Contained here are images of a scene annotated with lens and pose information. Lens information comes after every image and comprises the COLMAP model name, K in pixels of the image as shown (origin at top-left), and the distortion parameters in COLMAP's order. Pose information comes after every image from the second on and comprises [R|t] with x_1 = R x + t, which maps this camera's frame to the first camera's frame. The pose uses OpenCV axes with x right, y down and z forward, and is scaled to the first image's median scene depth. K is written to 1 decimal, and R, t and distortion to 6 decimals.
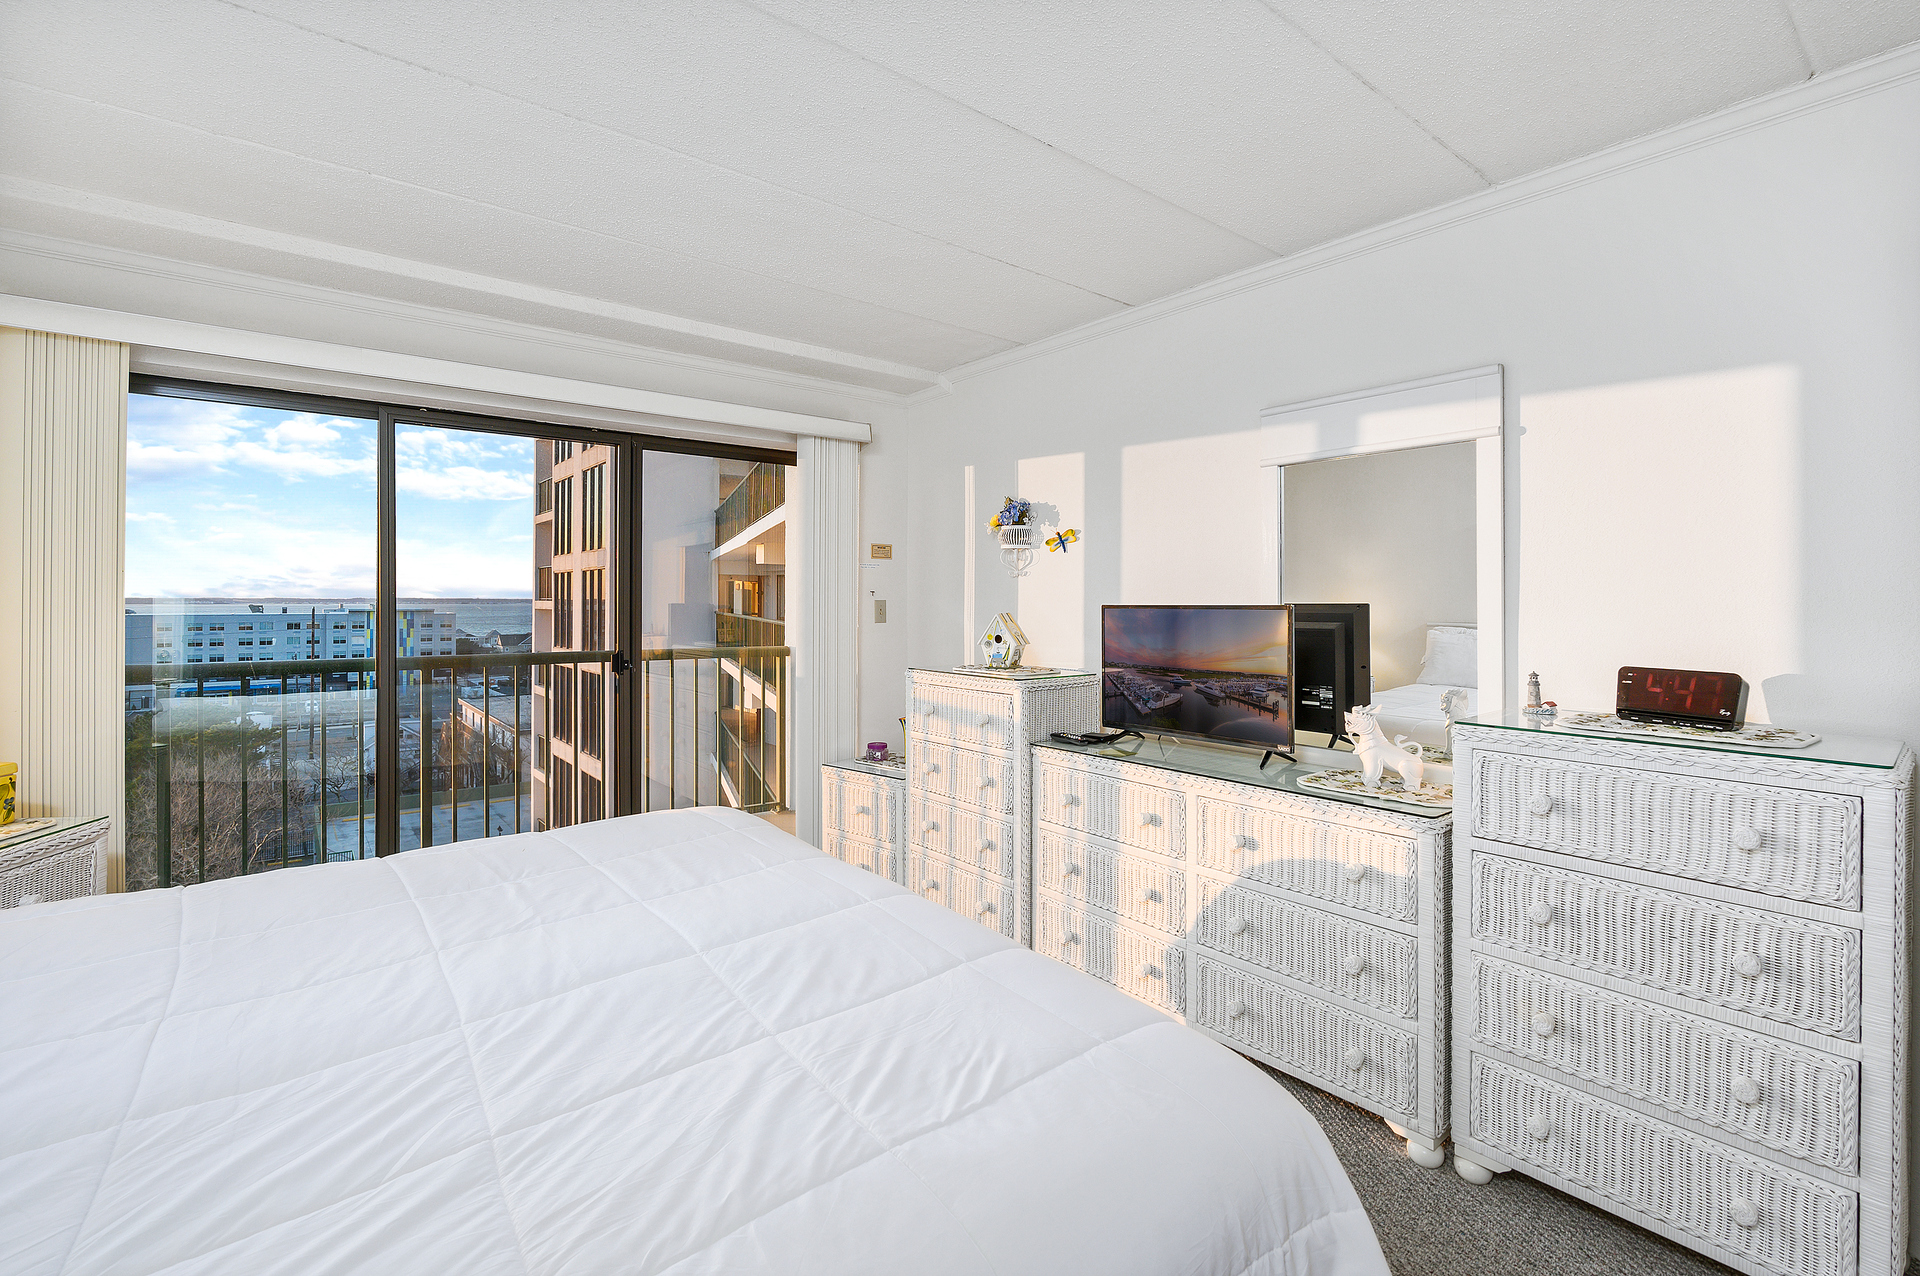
lens RADIAL K [[865.7, 0, 958.6], [0, 865.7, 606.5], [0, 0, 1]] dist [-0.000451, 0.000025]
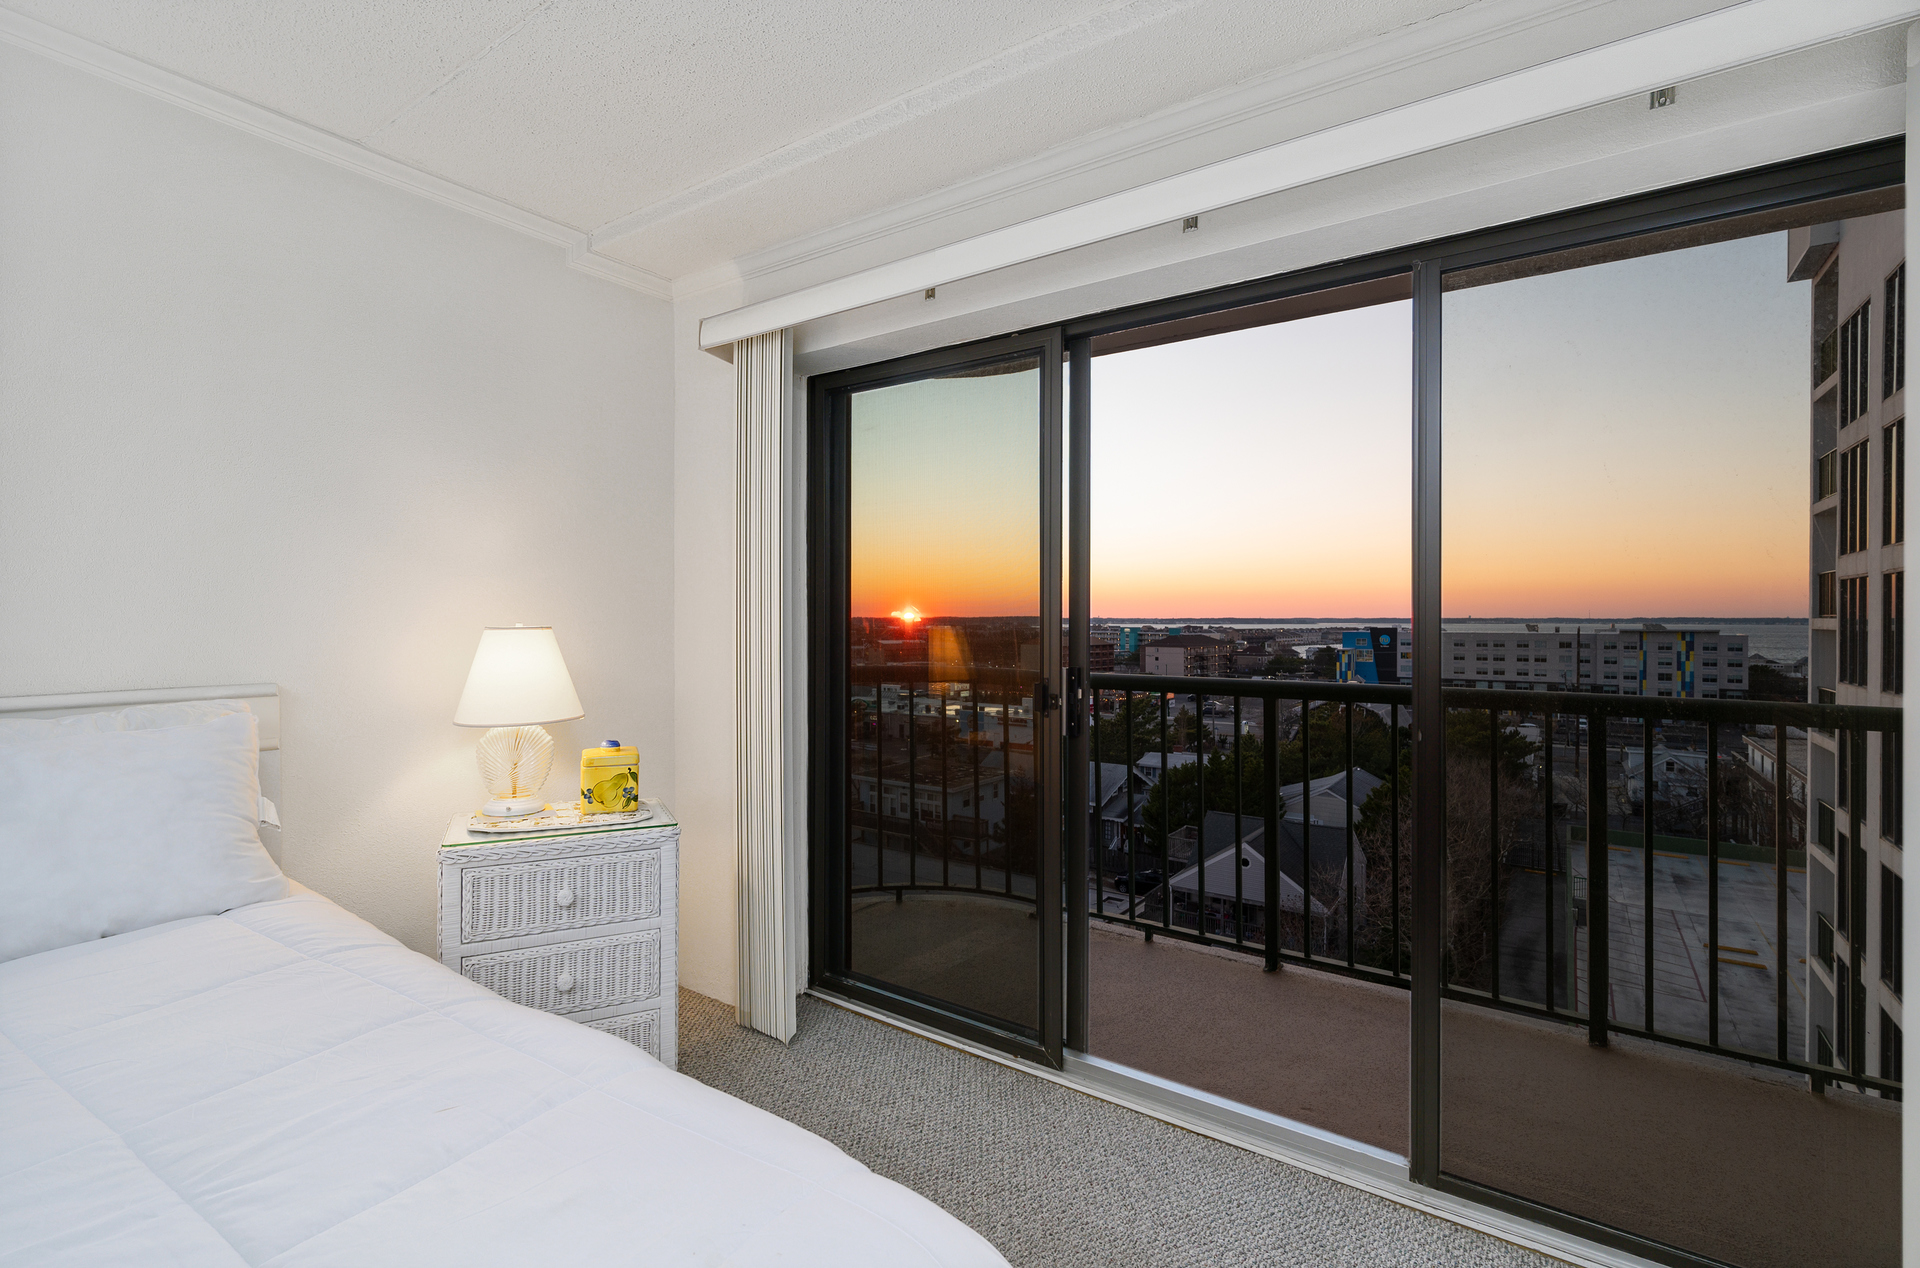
lens RADIAL K [[849.5, 0, 960.0], [0, 849.5, 634.0], [0, 0, 1]] dist [-0.000843, -0.000005]
pose [[0.284176, 0.014493, -0.958663, 0.003250], [-0.006167, 0.999893, 0.013288, 0.001871], [0.958752, 0.002136, 0.284235, 0.100504]]
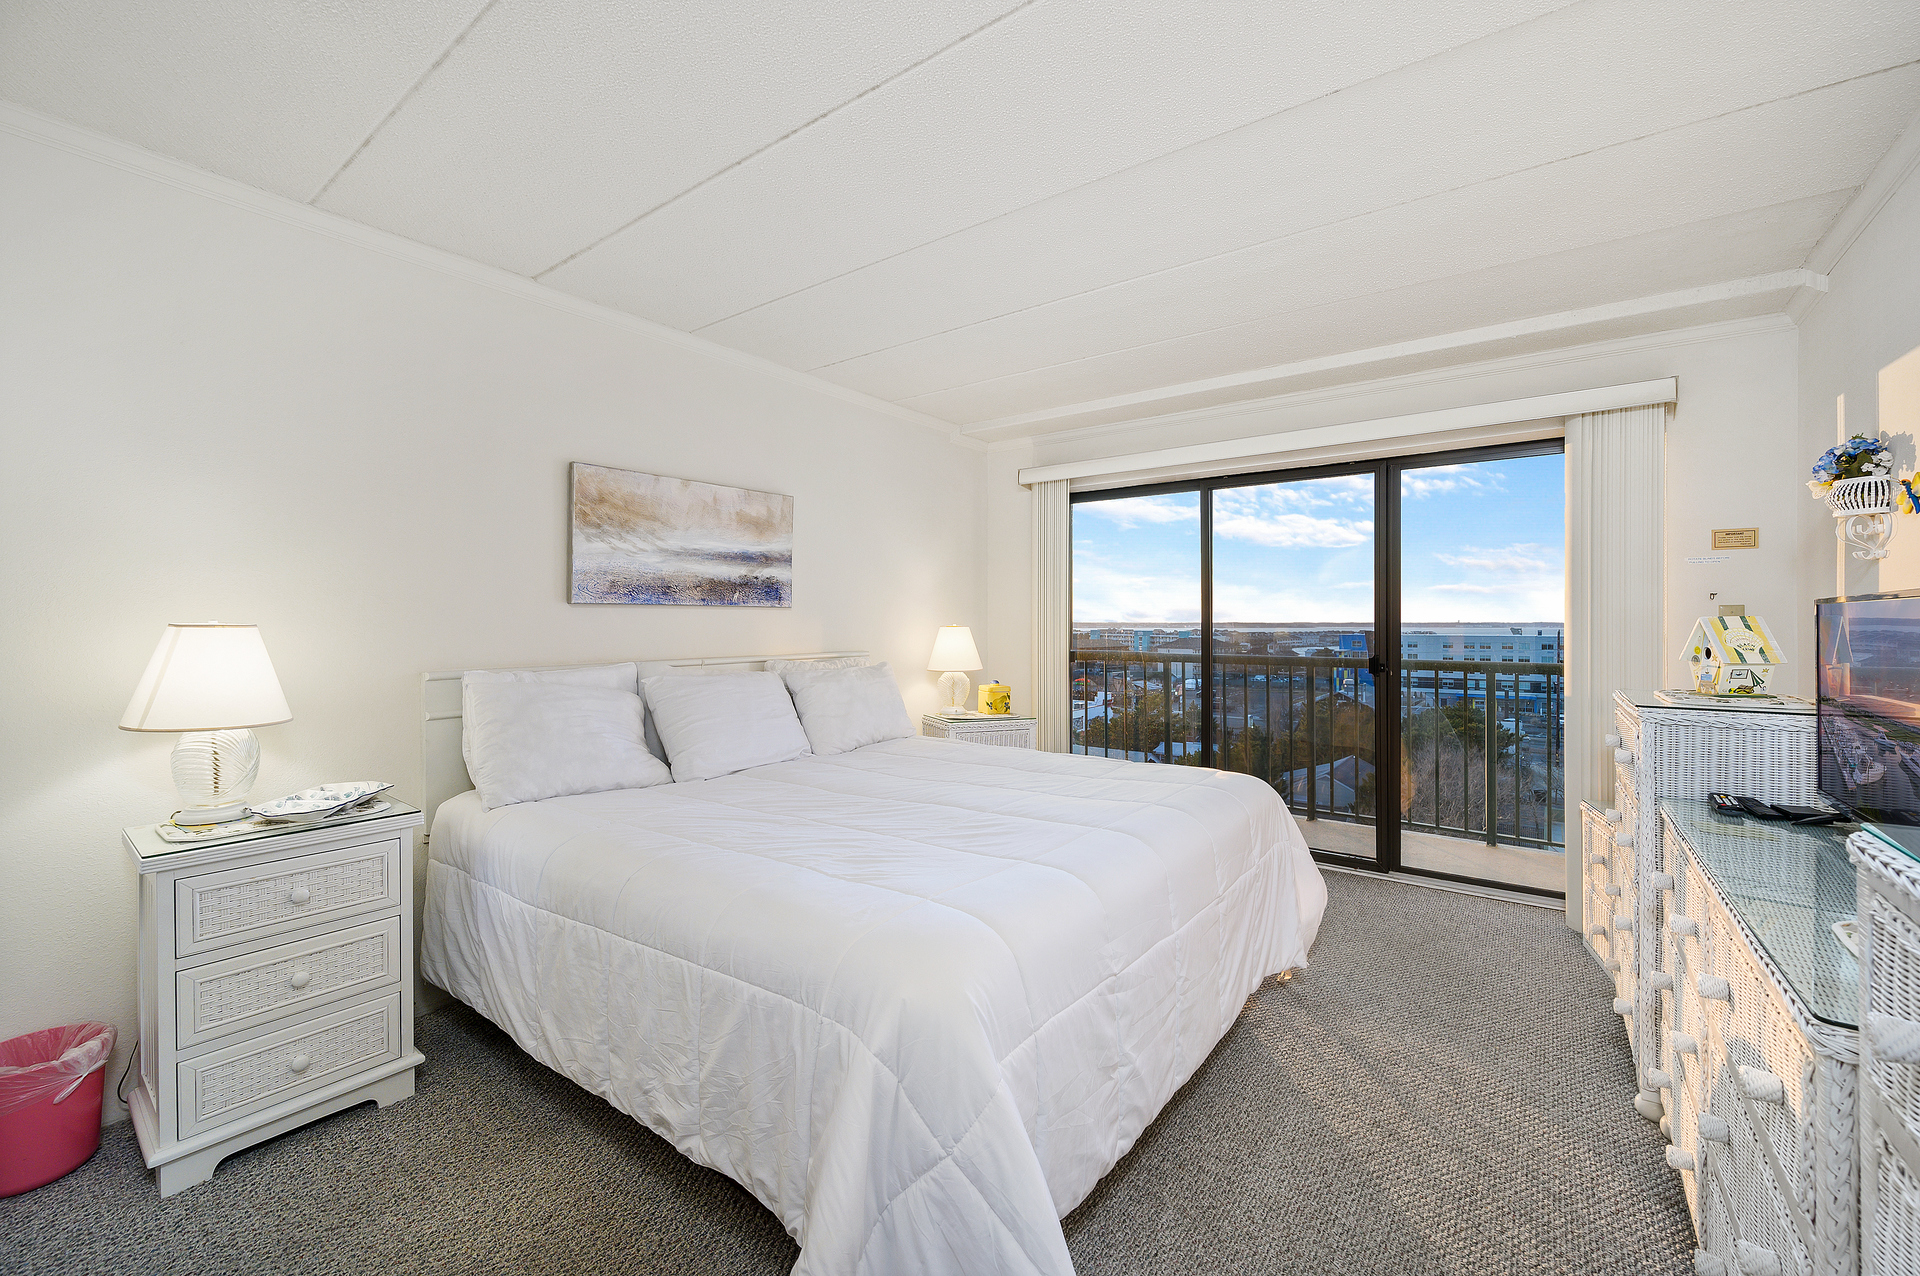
lens RADIAL K [[767.6, 0, 960.0], [0, 767.6, 638.0], [0, 0, 1]] dist [-0.000780, -0.000081]
pose [[0.249446, 0.016459, -0.968249, 0.071435], [-0.006389, 0.999862, 0.015351, 0.002839], [0.968368, 0.002357, 0.249517, 0.037786]]
